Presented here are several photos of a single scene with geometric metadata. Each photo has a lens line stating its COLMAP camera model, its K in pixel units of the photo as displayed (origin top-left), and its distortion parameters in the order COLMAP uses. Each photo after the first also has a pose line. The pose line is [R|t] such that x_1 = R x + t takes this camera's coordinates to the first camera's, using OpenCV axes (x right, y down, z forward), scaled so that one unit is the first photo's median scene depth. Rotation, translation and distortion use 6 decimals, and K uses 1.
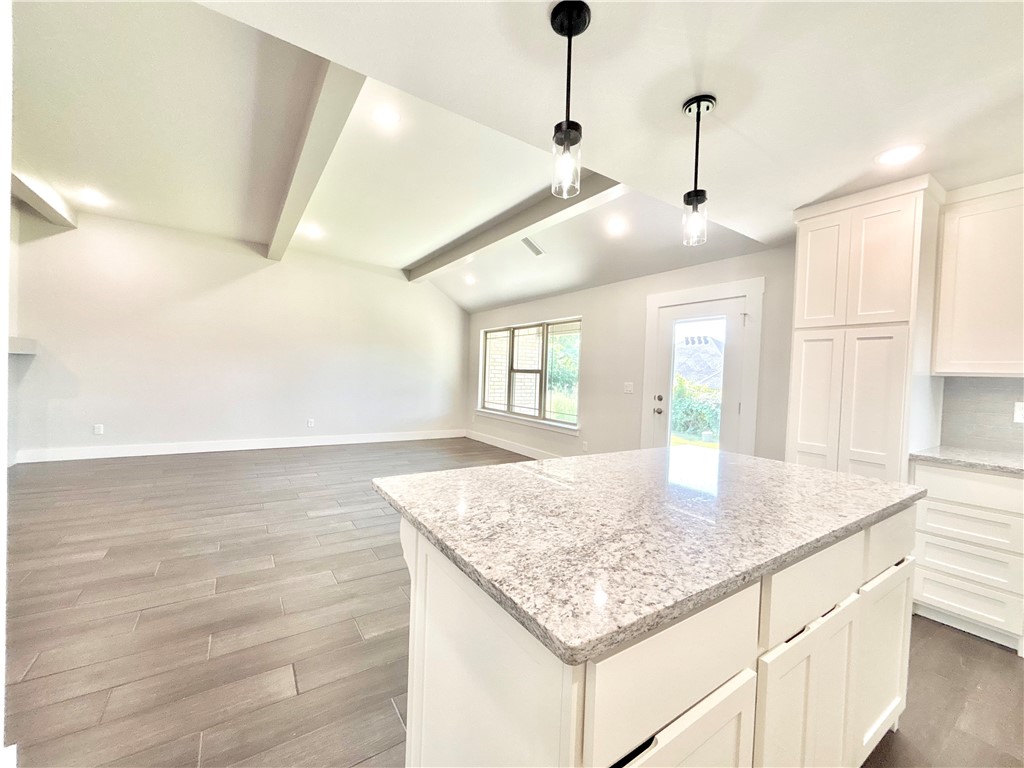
lens RADIAL K [[411.3, 0, 510.2], [0, 411.3, 385.8], [0, 0, 1]] dist [0.001453, -0.000642]
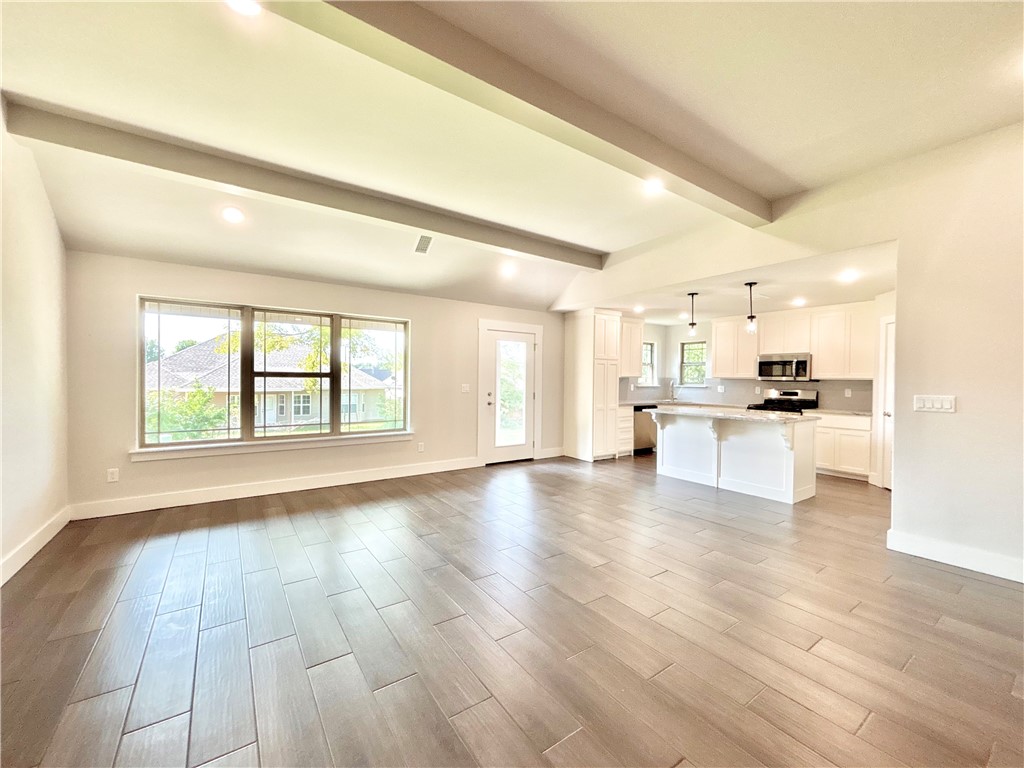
lens RADIAL K [[411.3, 0, 513.5], [0, 411.3, 381.0], [0, 0, 1]] dist [0.001453, -0.000642]
pose [[-0.025505, -0.036000, 0.999026, -0.746537], [0.018863, 0.999156, 0.036487, -0.047200], [-0.999497, 0.019775, -0.024805, 0.691687]]
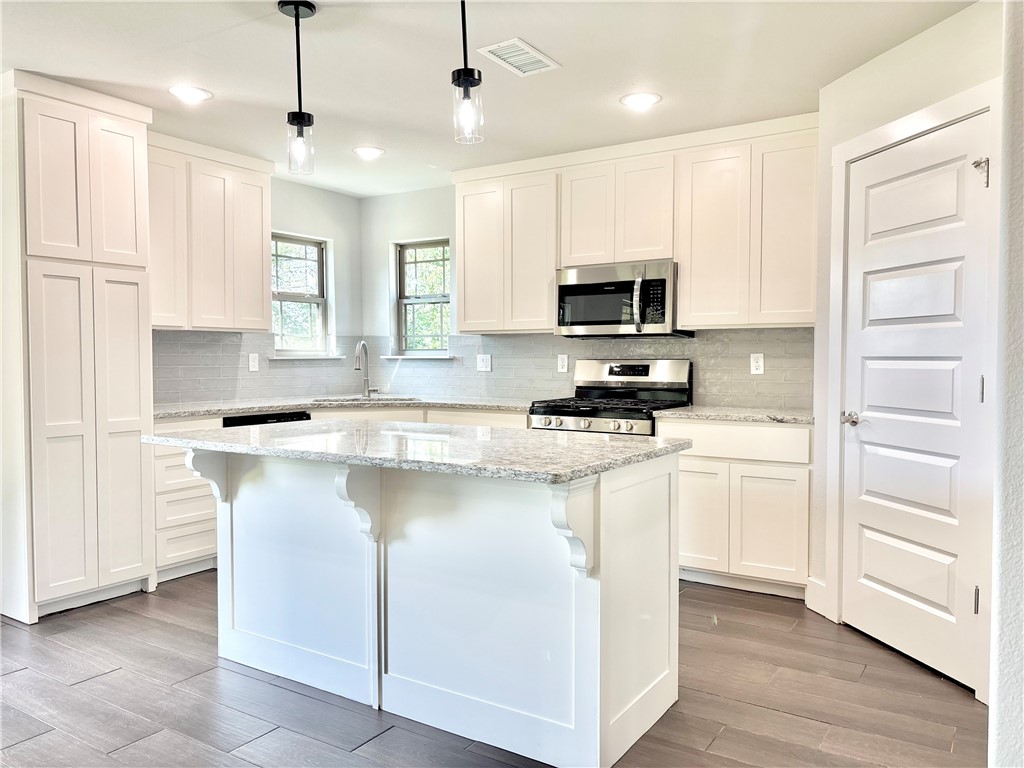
lens RADIAL K [[778.7, 0, 507.3], [0, 778.7, 382.1], [0, 0, 1]] dist [0.064343, -0.001102]
pose [[-0.400973, -0.057924, 0.914257, -0.357288], [0.016300, 0.997390, 0.070340, -0.006110], [-0.915945, 0.043106, -0.398982, 0.370291]]
